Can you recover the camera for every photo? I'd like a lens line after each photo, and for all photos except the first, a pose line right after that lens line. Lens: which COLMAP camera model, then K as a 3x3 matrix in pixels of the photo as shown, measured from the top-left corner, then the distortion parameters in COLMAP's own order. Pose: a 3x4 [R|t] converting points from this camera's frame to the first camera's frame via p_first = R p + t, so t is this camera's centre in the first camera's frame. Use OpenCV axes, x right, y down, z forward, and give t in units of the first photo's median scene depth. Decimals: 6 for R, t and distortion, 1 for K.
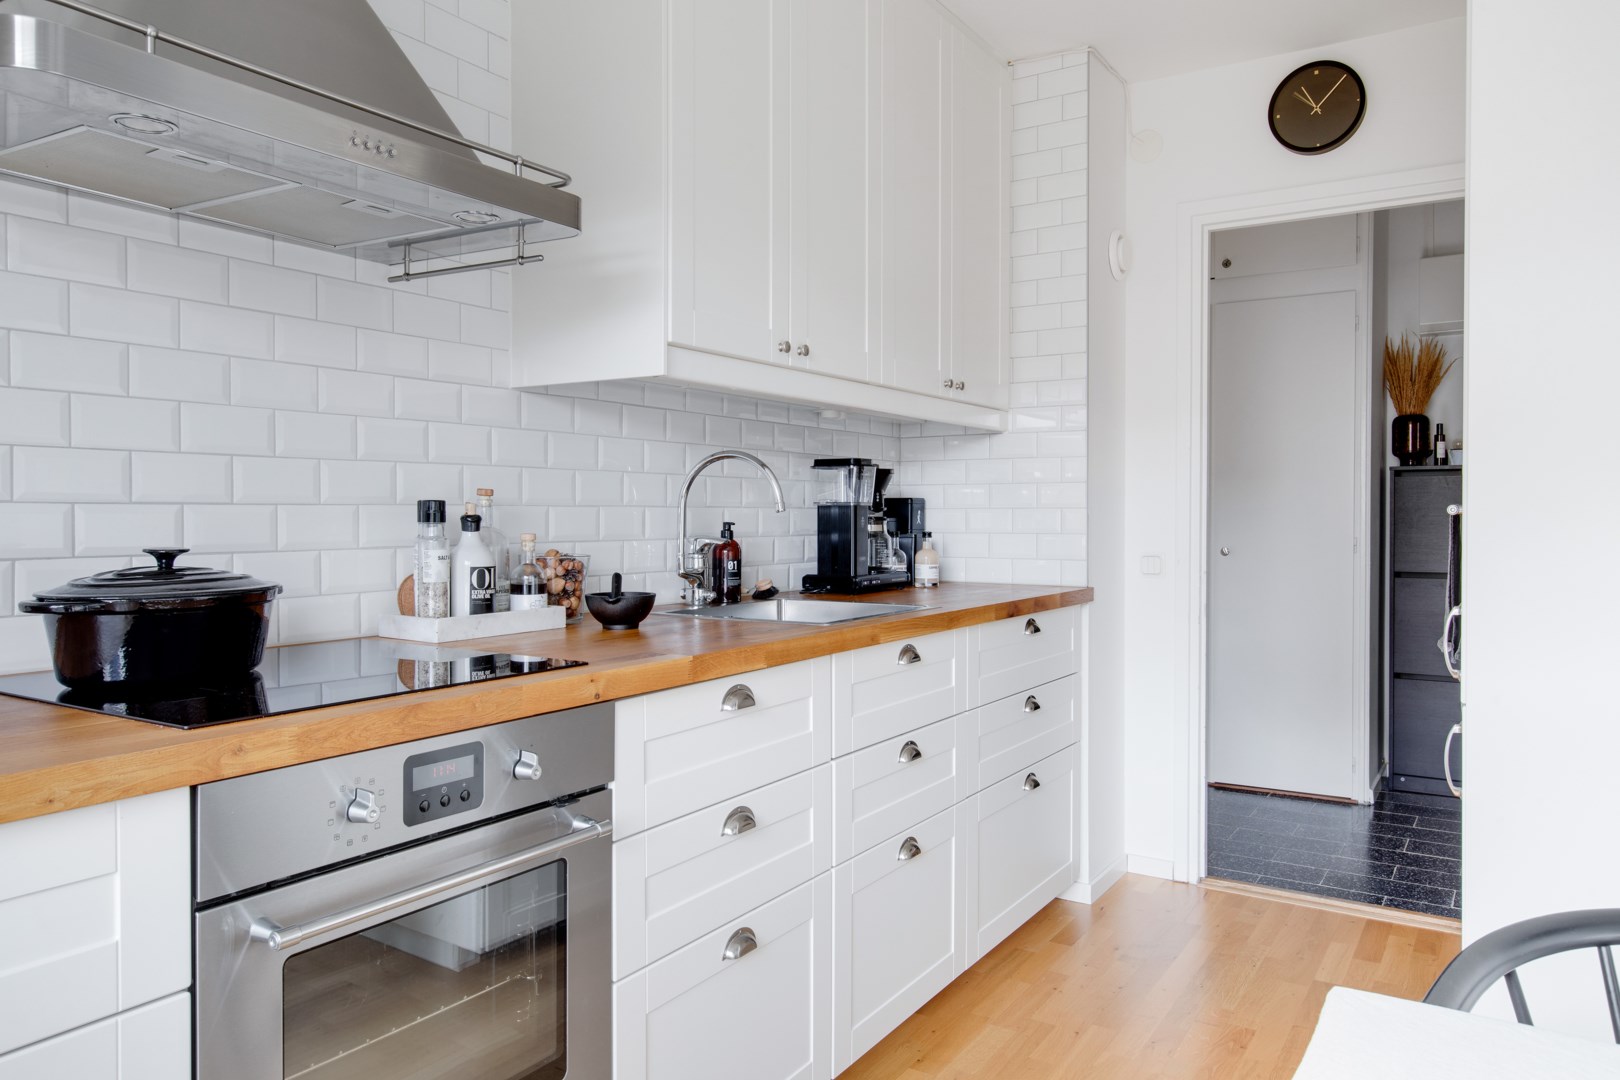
lens RADIAL K [[1174.4, 0, 815.3], [0, 1174.4, 553.0], [0, 0, 1]] dist [0.018492, -0.005346]
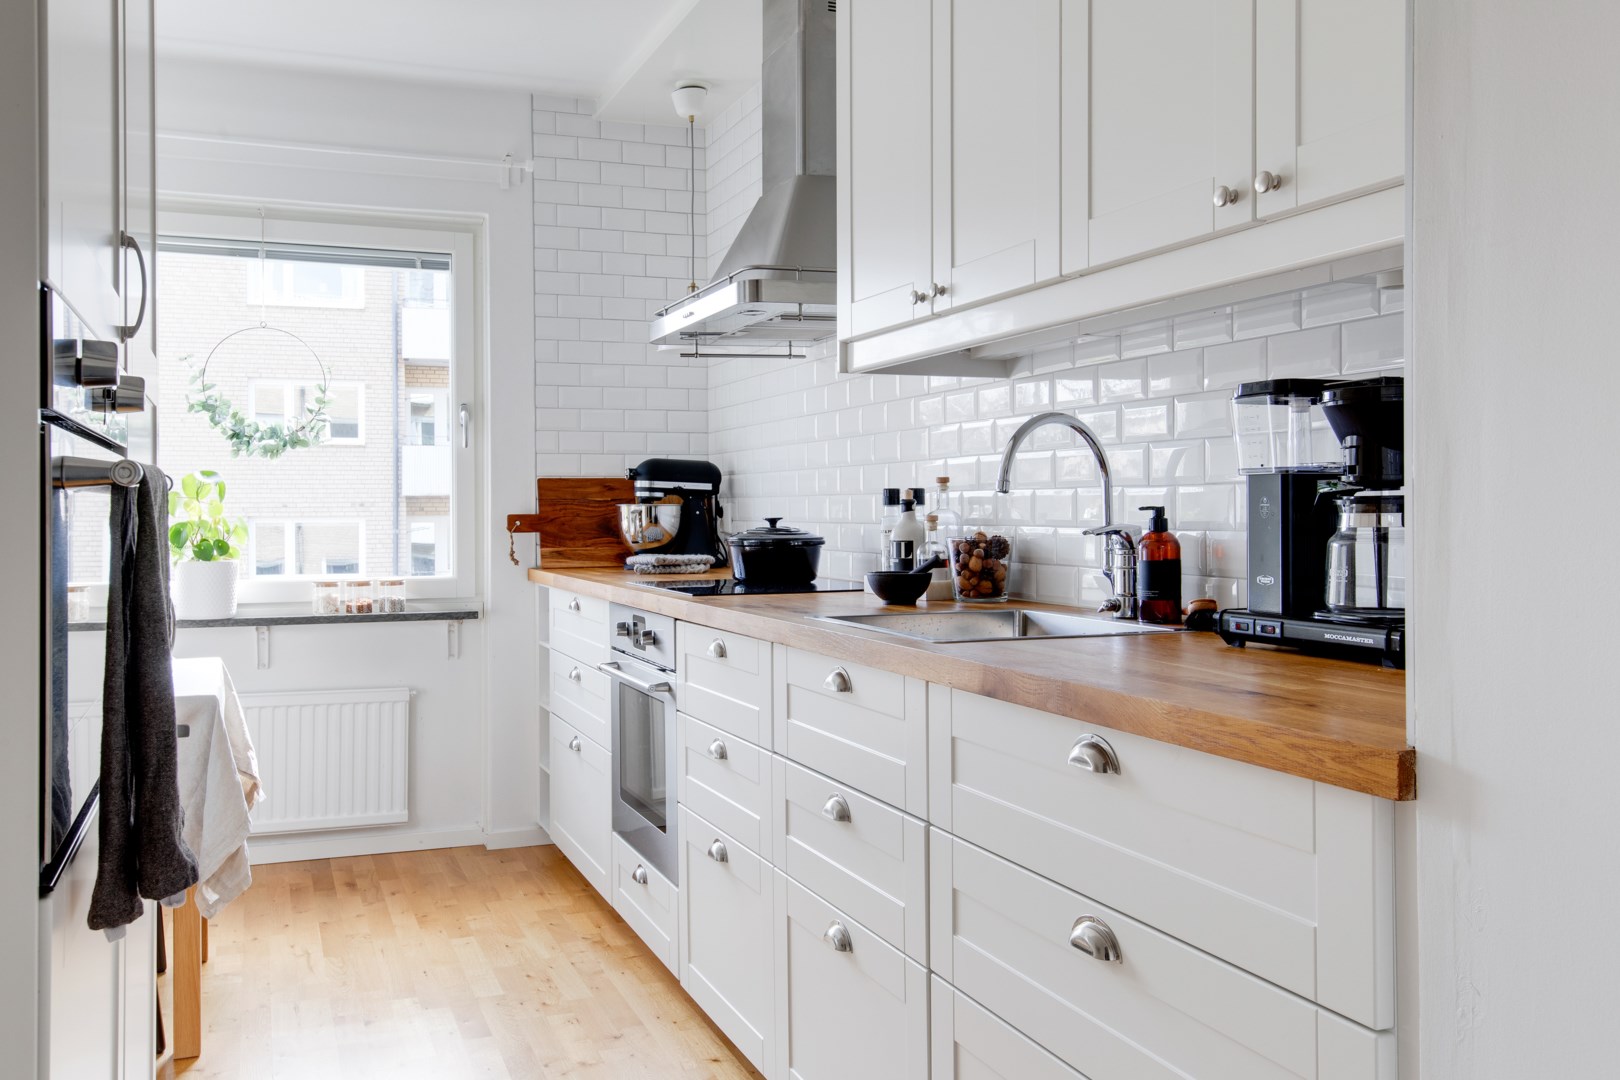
lens RADIAL K [[1332.5, 0, 806.3], [0, 1332.5, 510.1], [0, 0, 1]] dist [-0.003526, -0.001833]
pose [[-0.589533, 0.007709, -0.807707, 0.944918], [-0.019777, 0.999517, 0.023974, -0.054742], [0.807502, 0.030107, -0.589096, 1.812509]]
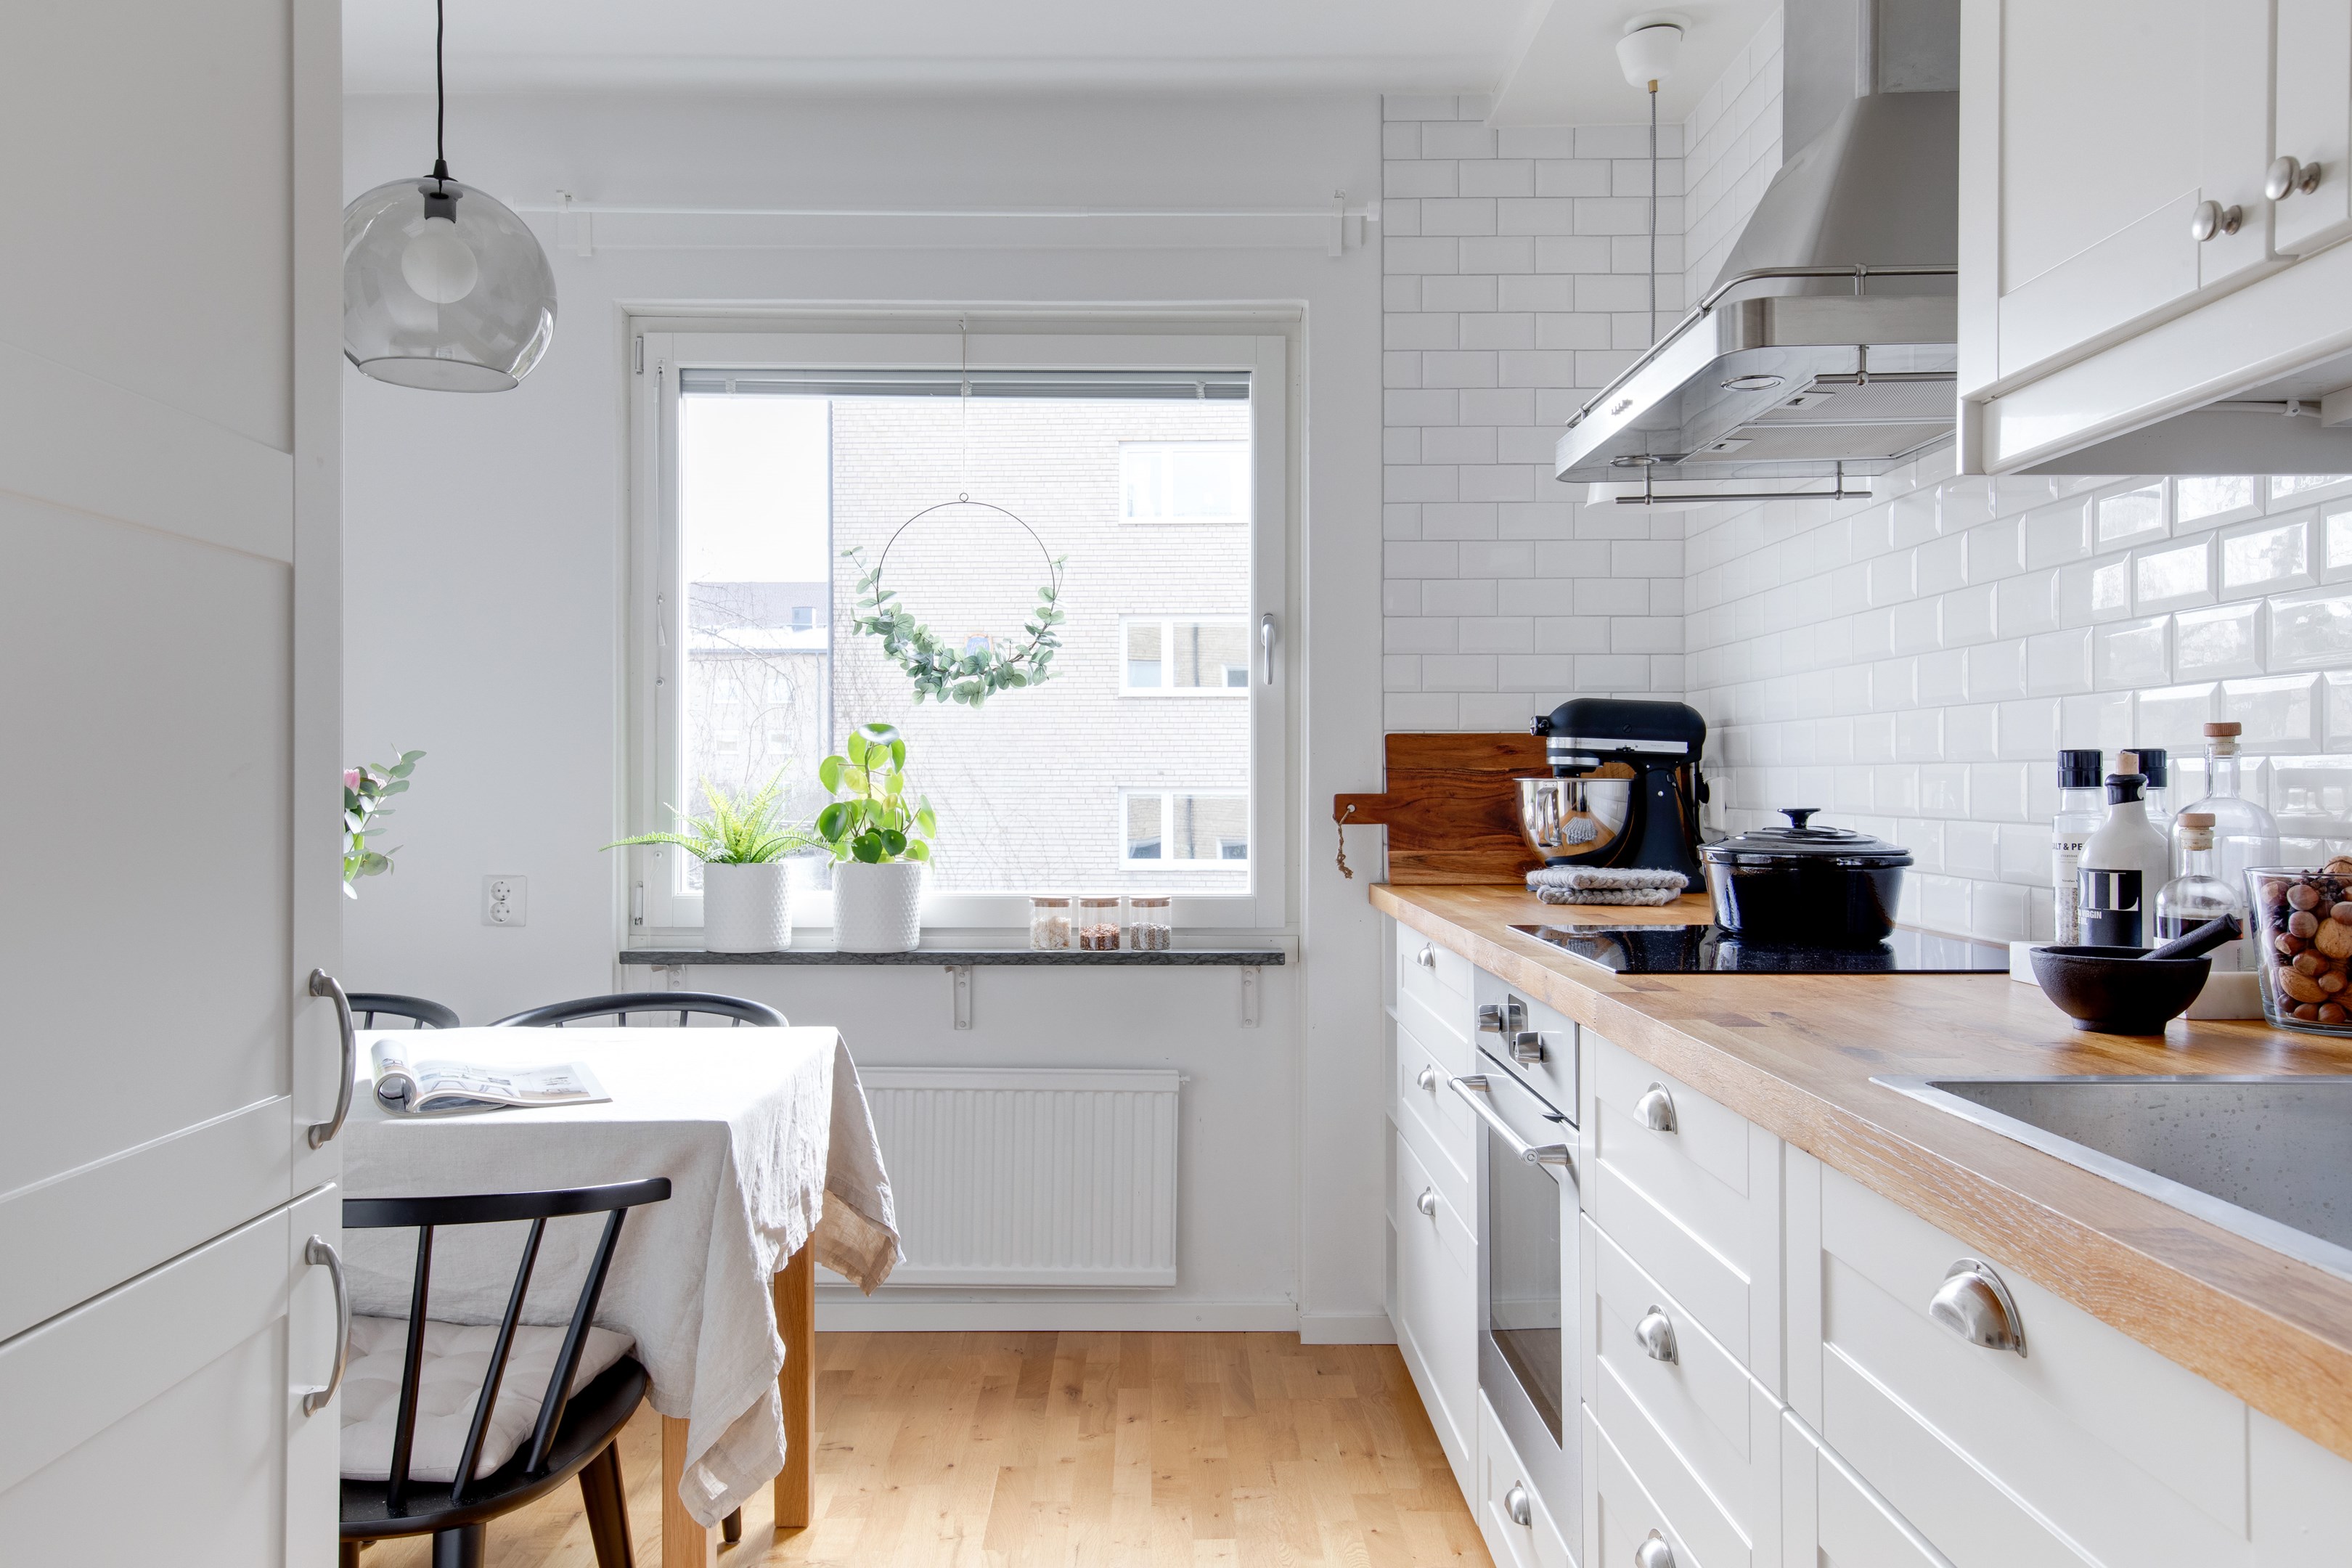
lens RADIAL K [[1727.3, 0, 1176.0], [0, 1727.3, 784.0], [0, 0, 1]] dist [0.021208, -0.000189]
pose [[-0.845978, 0.005096, -0.533193, 0.526301], [-0.014899, 0.999338, 0.033191, -0.050046], [0.533009, 0.036024, -0.845342, 1.501960]]
